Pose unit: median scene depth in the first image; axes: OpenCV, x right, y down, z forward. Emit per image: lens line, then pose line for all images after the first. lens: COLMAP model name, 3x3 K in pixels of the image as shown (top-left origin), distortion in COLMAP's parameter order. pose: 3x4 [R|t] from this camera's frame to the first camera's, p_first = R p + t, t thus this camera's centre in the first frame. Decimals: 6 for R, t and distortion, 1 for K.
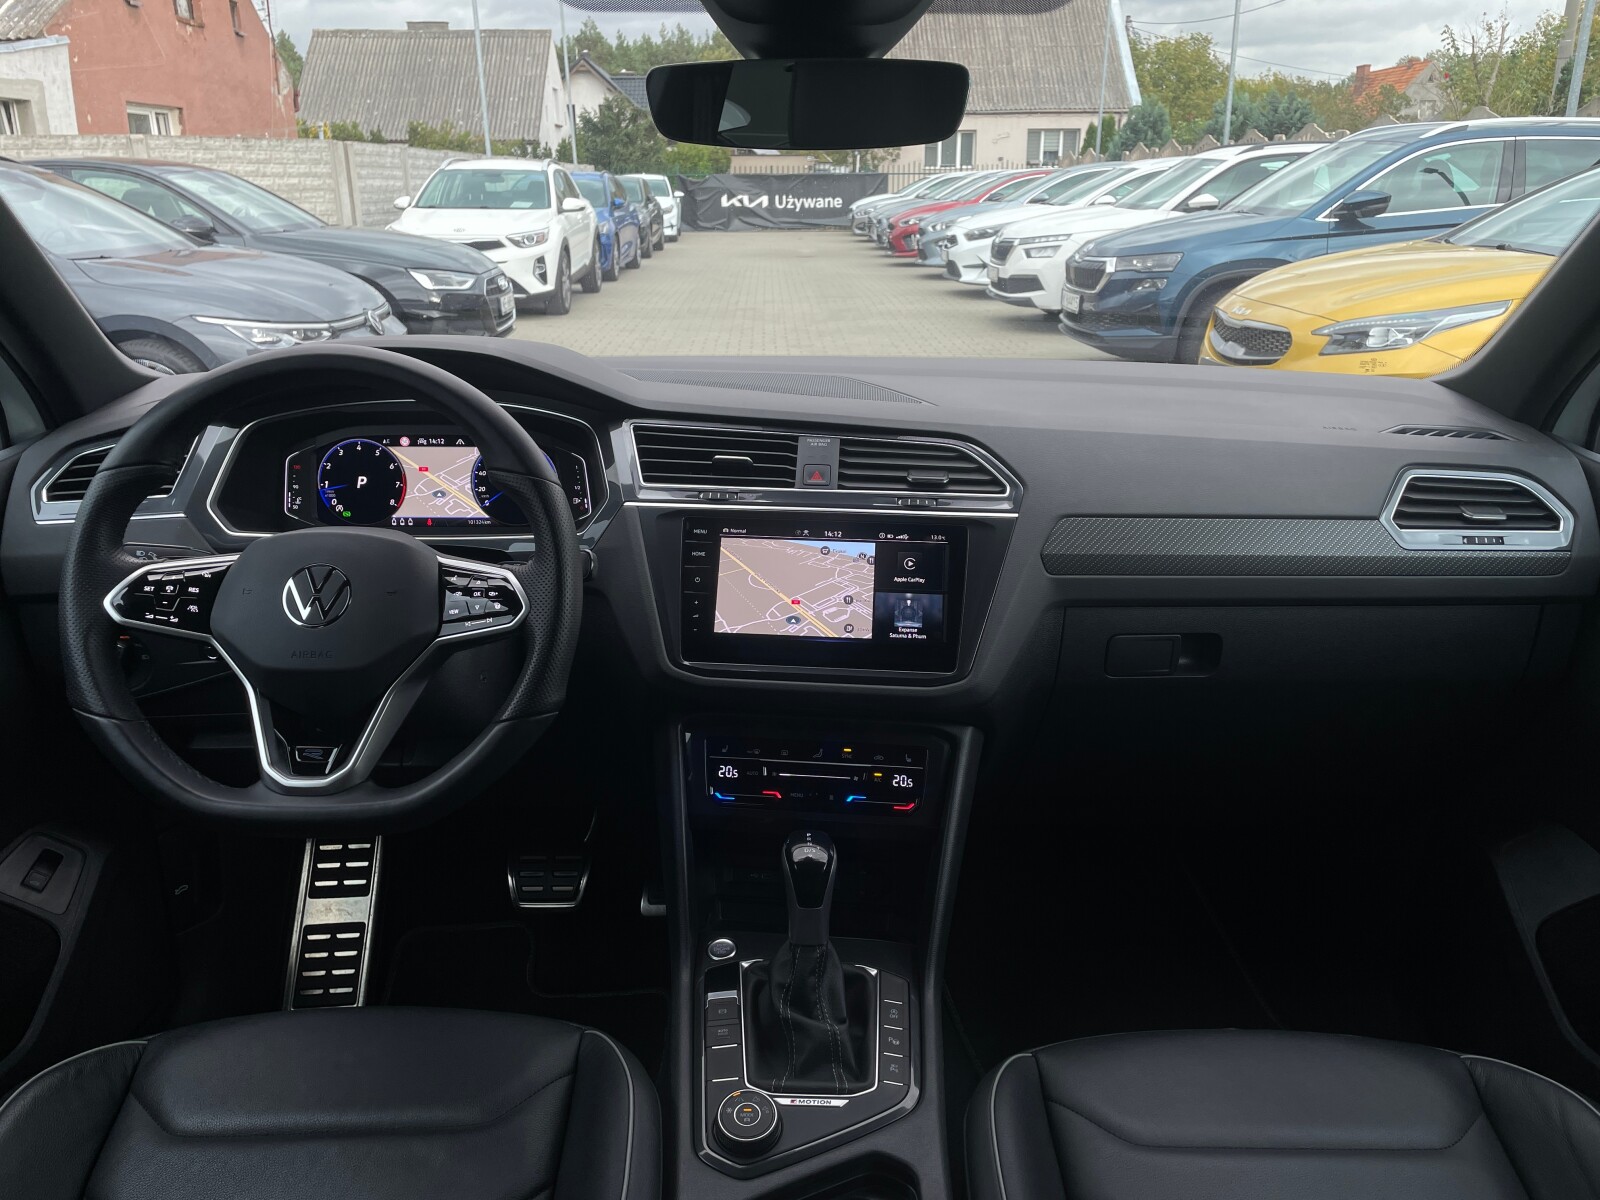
lens RADIAL K [[1217.0, 0, 781.8], [0, 1217.0, 589.4], [0, 0, 1]] dist [0.096359, -0.118907]
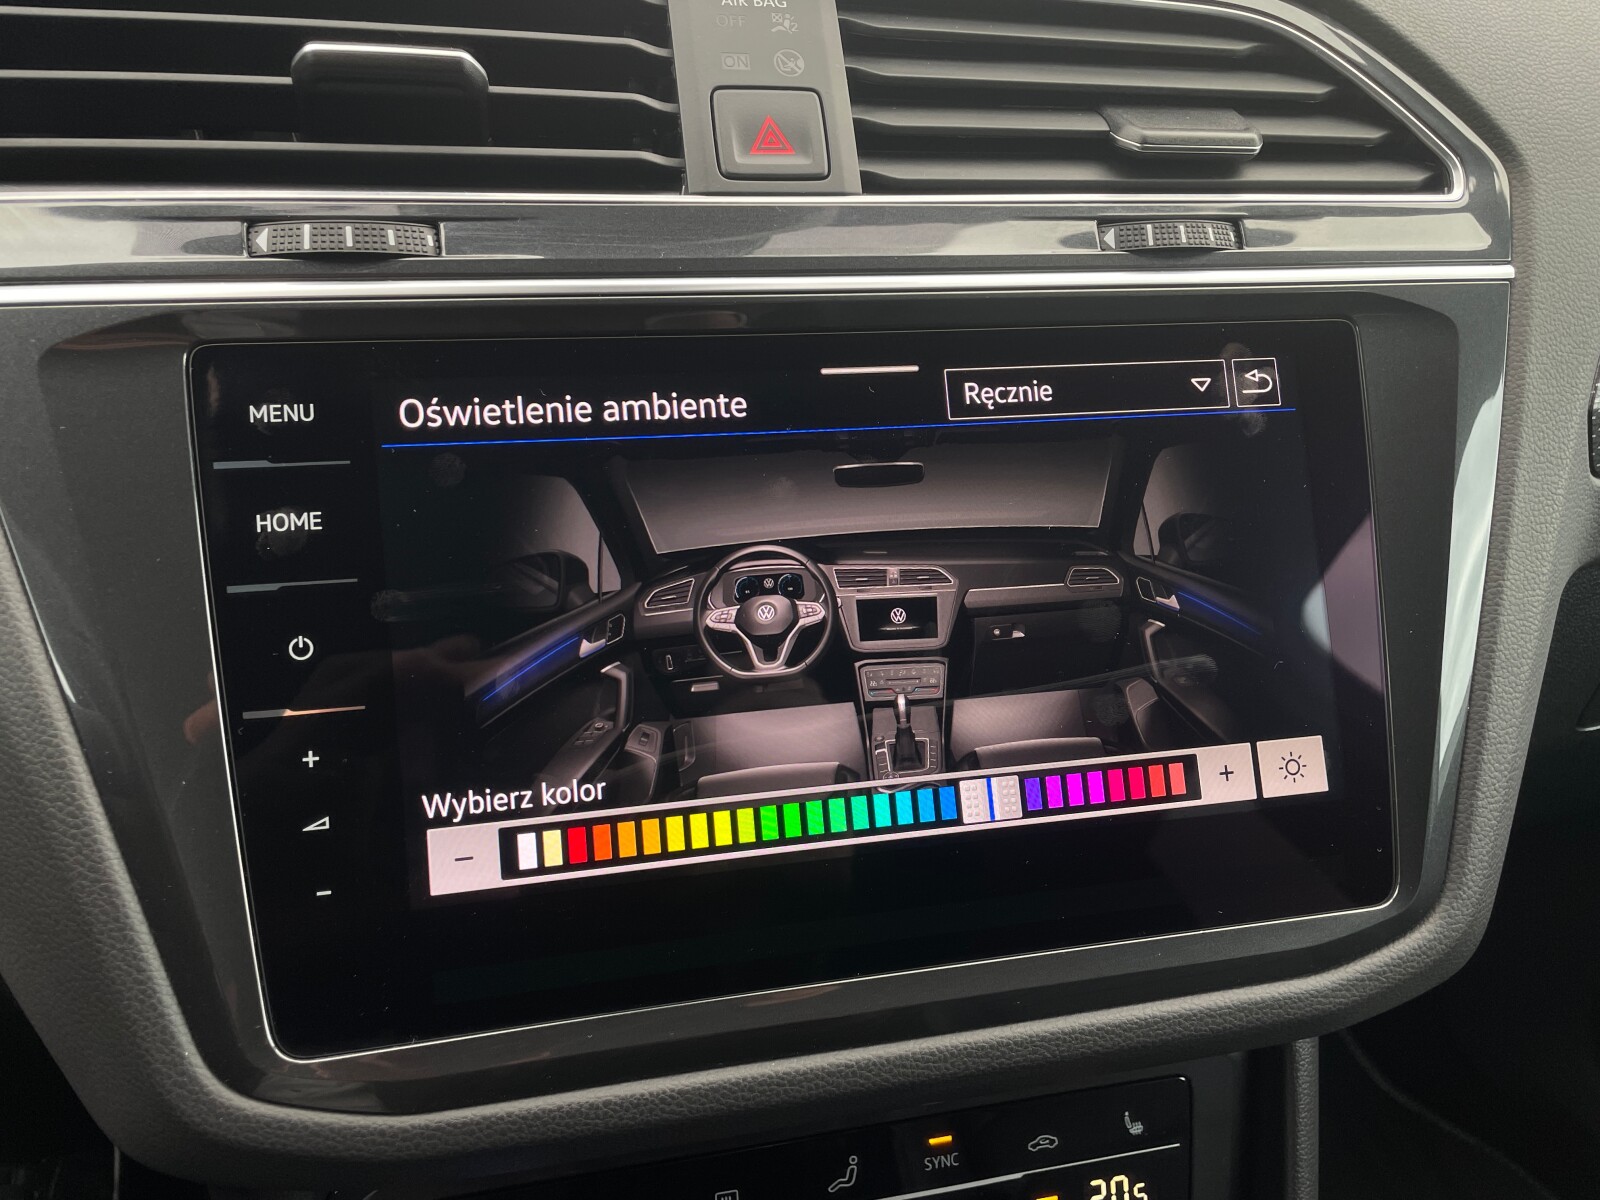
lens RADIAL K [[1190.2, 0, 795.7], [0, 1190.2, 601.5], [0, 0, 1]] dist [0.092752, -0.119207]
pose [[0.950619, -0.123213, 0.284854, -0.038767], [0.059046, 0.972855, 0.223755, -0.049244], [-0.304691, -0.195887, 0.932090, 0.655783]]
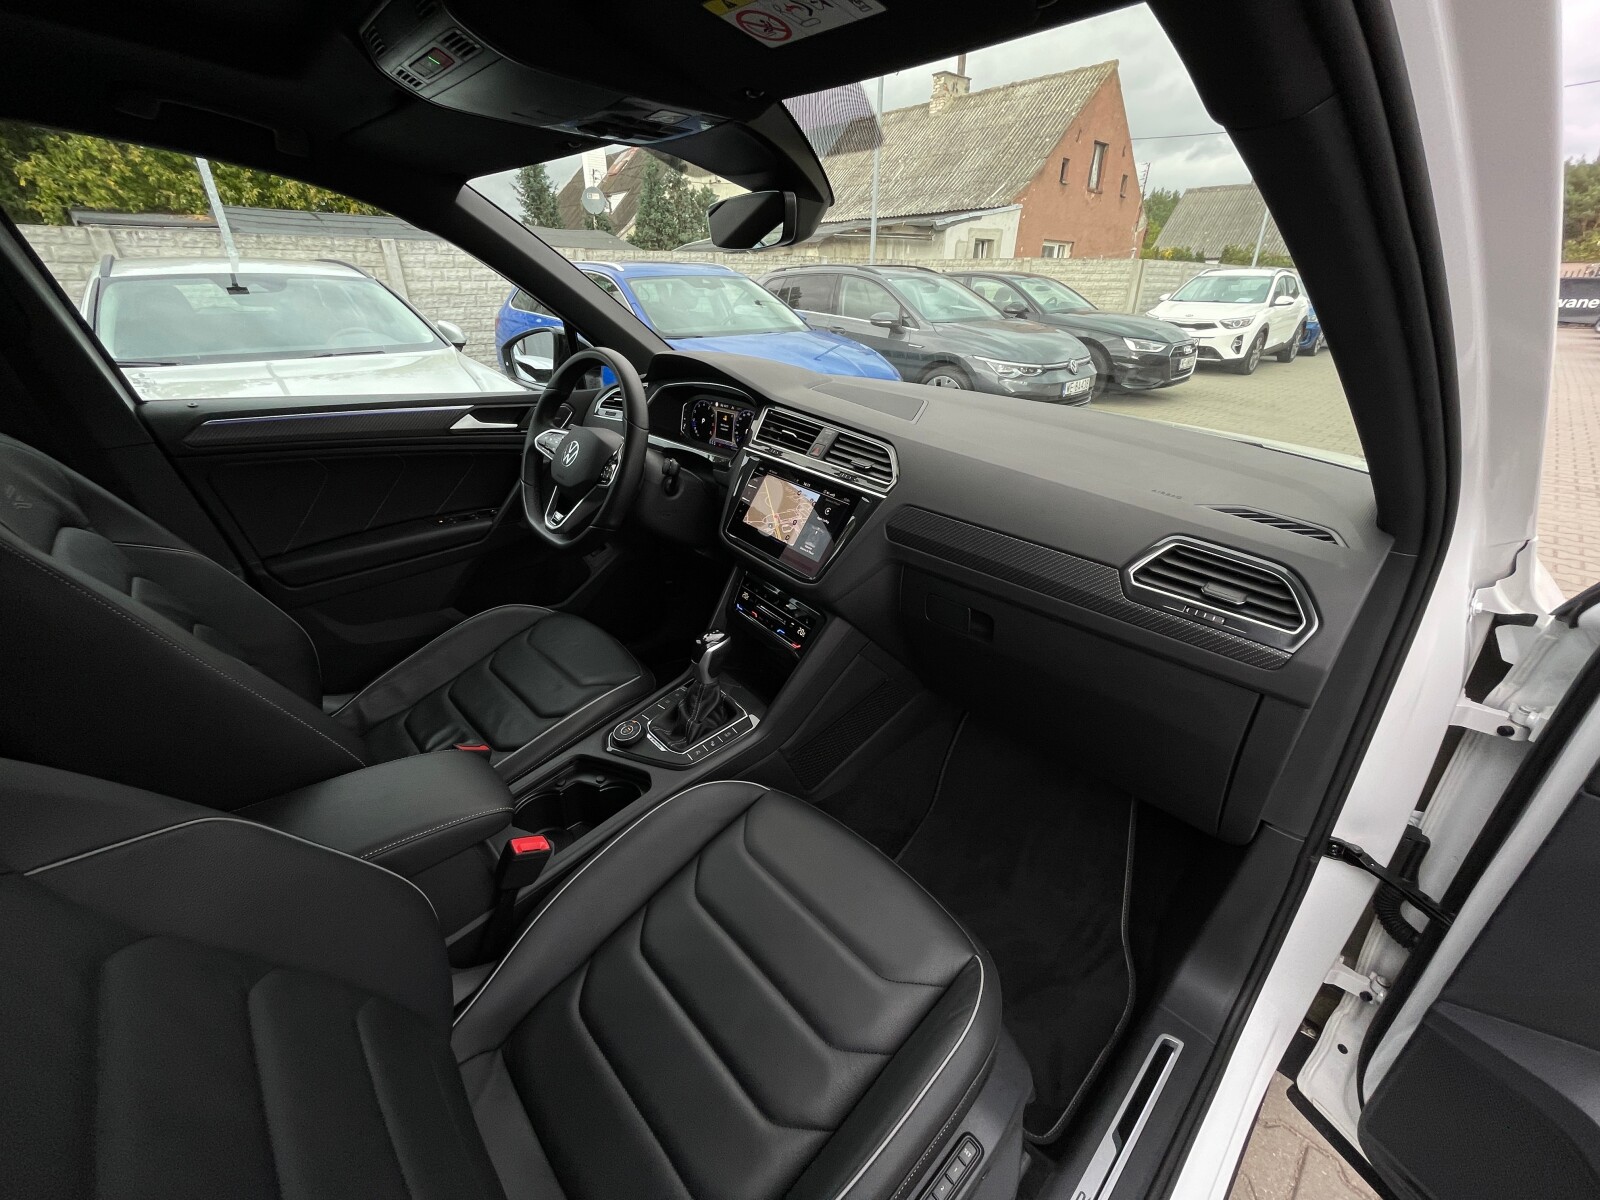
lens RADIAL K [[649.5, 0, 798.3], [0, 649.5, 603.4], [0, 0, 1]] dist [0.002880, 0.000153]
pose [[0.682349, 0.330492, -0.652054, 0.589048], [-0.238310, 0.943809, 0.228985, -0.080941], [0.691092, -0.000857, 0.722766, 0.270919]]
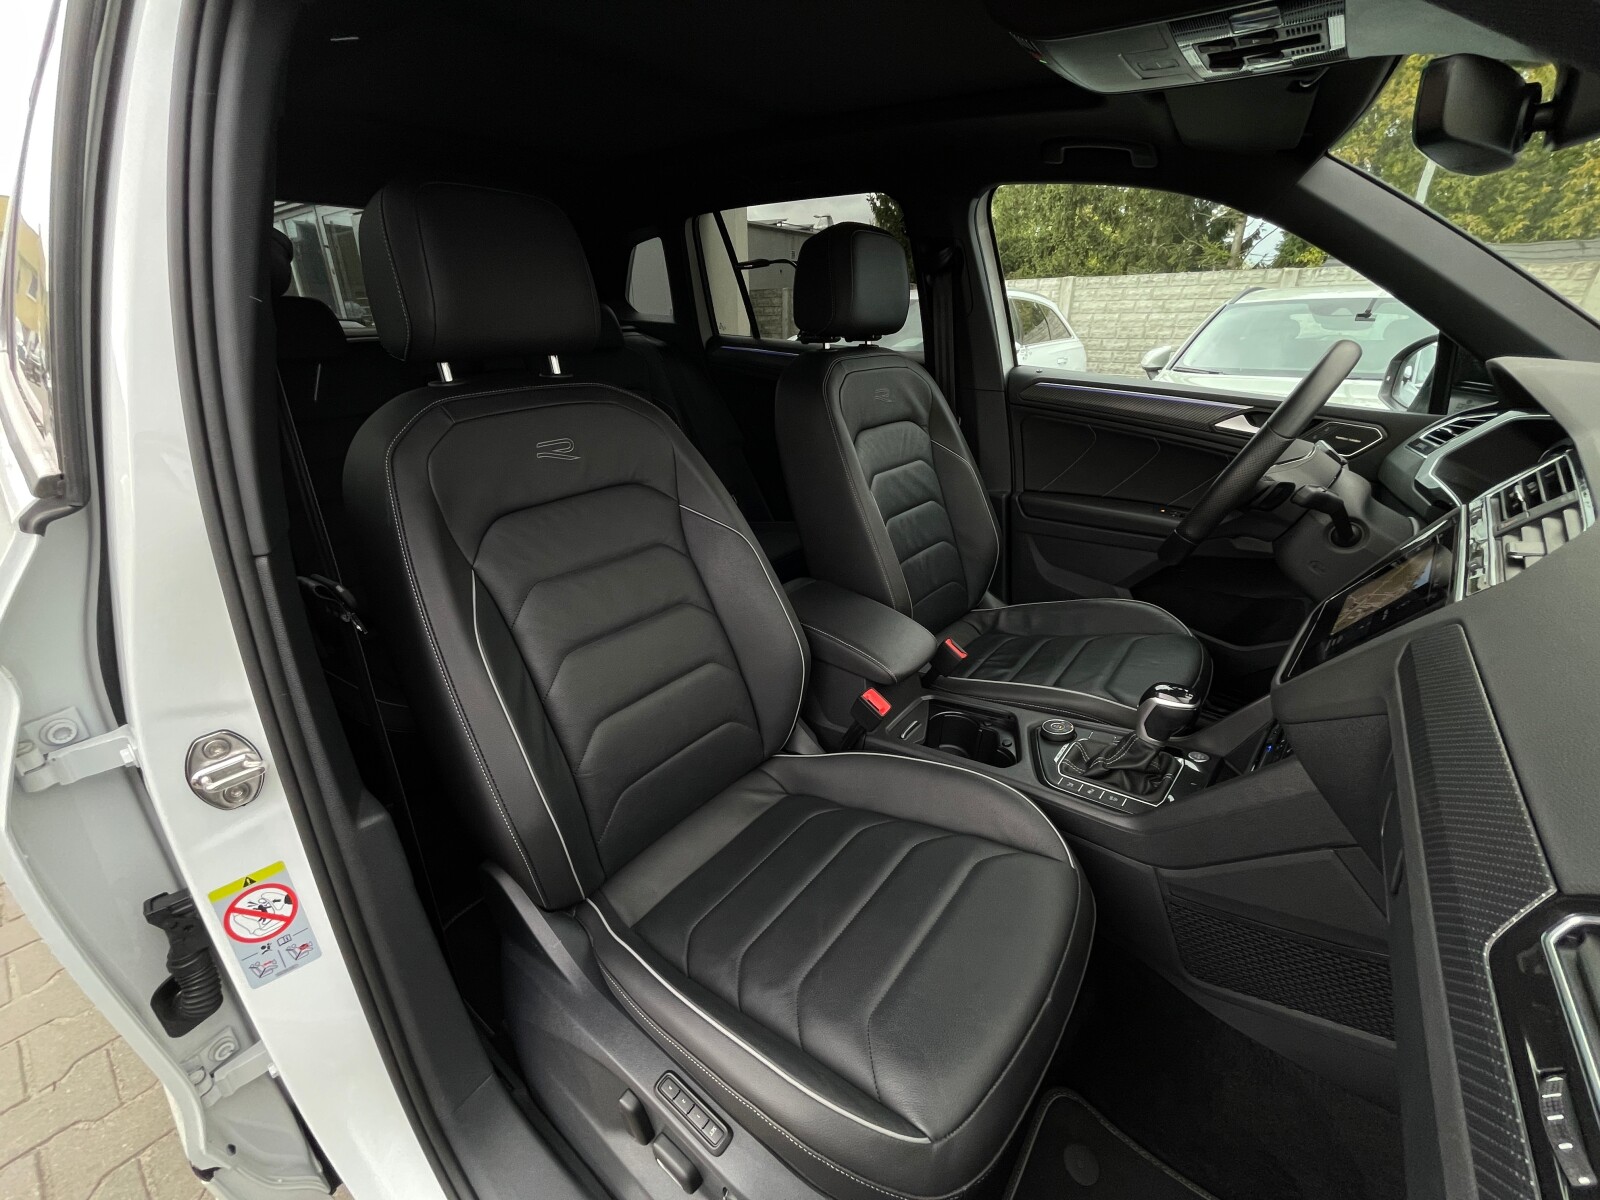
lens RADIAL K [[649.5, 0, 798.3], [0, 649.5, 603.4], [0, 0, 1]] dist [0.002880, 0.000153]
pose [[-0.628246, 0.312339, -0.712567, 0.659082], [-0.252256, 0.784625, 0.566330, -0.166275], [0.735985, 0.535544, -0.414148, 0.725383]]
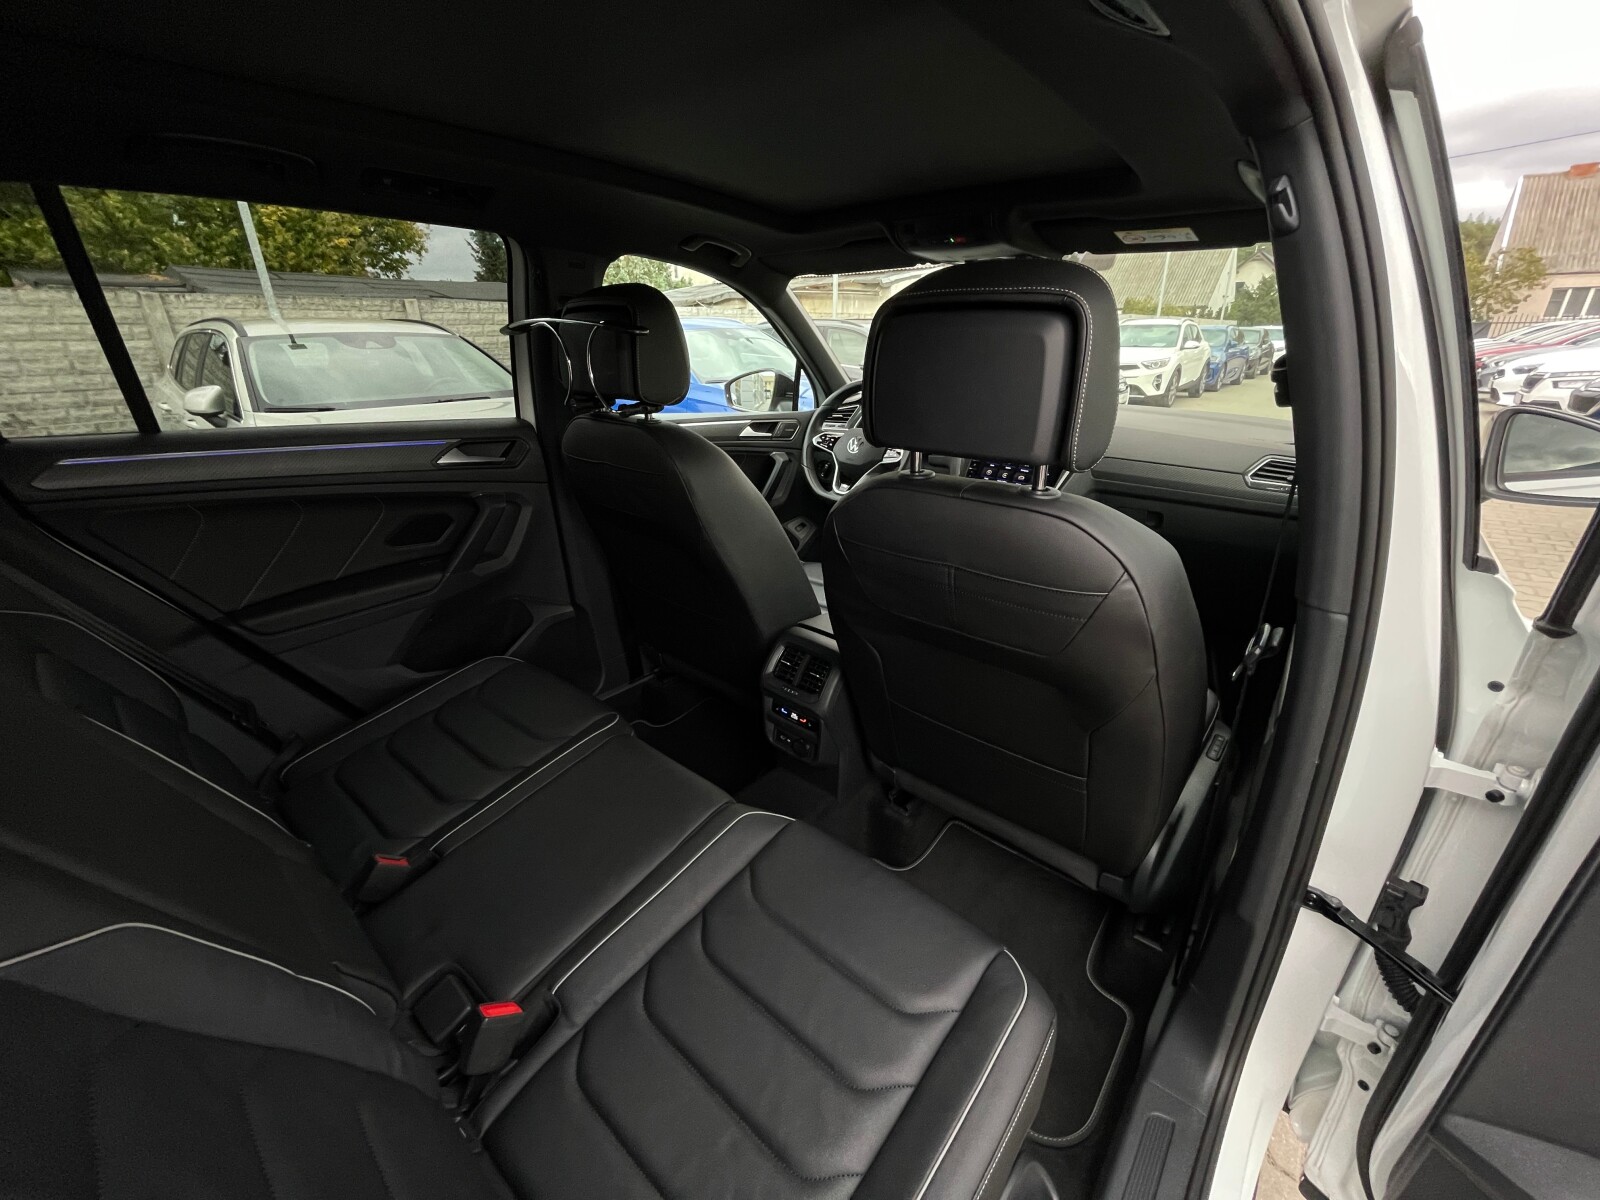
lens RADIAL K [[647.8, 0, 799.2], [0, 647.8, 608.2], [0, 0, 1]] dist [0.004556, 0.000065]
pose [[0.753804, 0.256470, -0.604981, 0.562930], [-0.205465, 0.966515, 0.153727, 0.151237], [0.624150, 0.008422, 0.781259, -0.447317]]
